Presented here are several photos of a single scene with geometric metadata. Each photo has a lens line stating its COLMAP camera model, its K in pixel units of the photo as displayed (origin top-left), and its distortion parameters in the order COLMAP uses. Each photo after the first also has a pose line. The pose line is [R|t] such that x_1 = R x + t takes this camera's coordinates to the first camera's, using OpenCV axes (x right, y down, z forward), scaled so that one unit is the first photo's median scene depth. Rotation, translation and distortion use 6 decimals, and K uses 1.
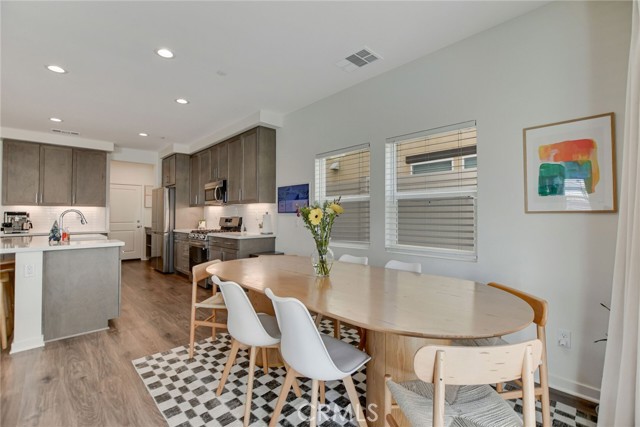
lens RADIAL K [[278.4, 0, 318.8], [0, 278.4, 212.9], [0, 0, 1]] dist [-0.017029, 0.000205]
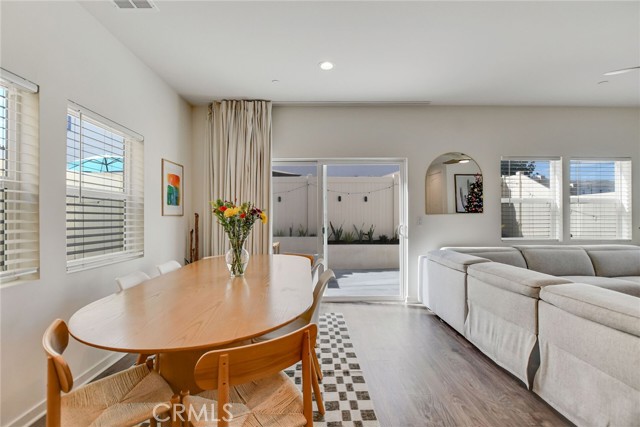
lens RADIAL K [[284.3, 0, 319.3], [0, 284.3, 215.6], [0, 0, 1]] dist [-0.016800, 0.000091]
pose [[-0.725913, 0.009526, 0.687721, -0.389251], [0.003693, 0.999944, -0.009952, 0.007634], [-0.687777, -0.004684, -0.725907, 0.652905]]
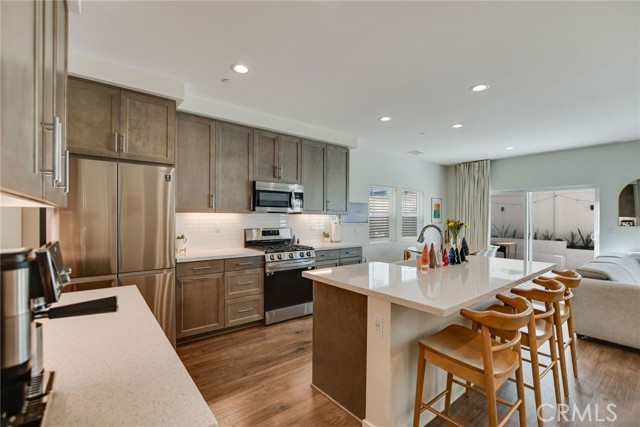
lens RADIAL K [[281.2, 0, 318.5], [0, 281.2, 216.1], [0, 0, 1]] dist [-0.017879, 0.000844]
pose [[0.107322, 0.009106, 0.994183, -1.203858], [-0.012587, 0.999890, -0.007799, -0.017226], [-0.994145, -0.011677, 0.107425, 0.860148]]
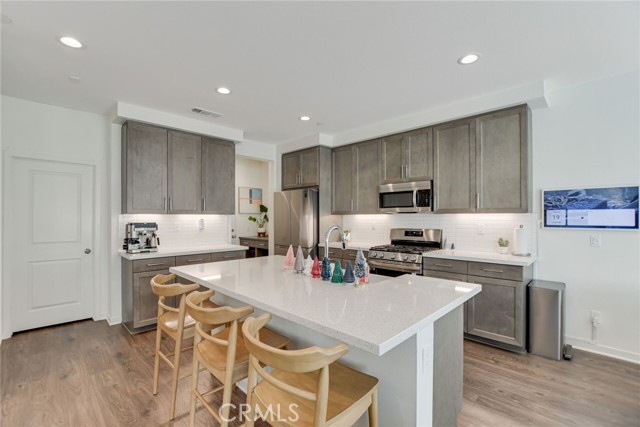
lens RADIAL K [[281.2, 0, 318.5], [0, 281.2, 216.1], [0, 0, 1]] dist [-0.017879, 0.000844]
pose [[0.999877, 0.002746, 0.015440, -0.655485], [-0.002804, 0.999989, 0.003697, -0.025197], [-0.015429, -0.003740, 0.999874, 0.259304]]
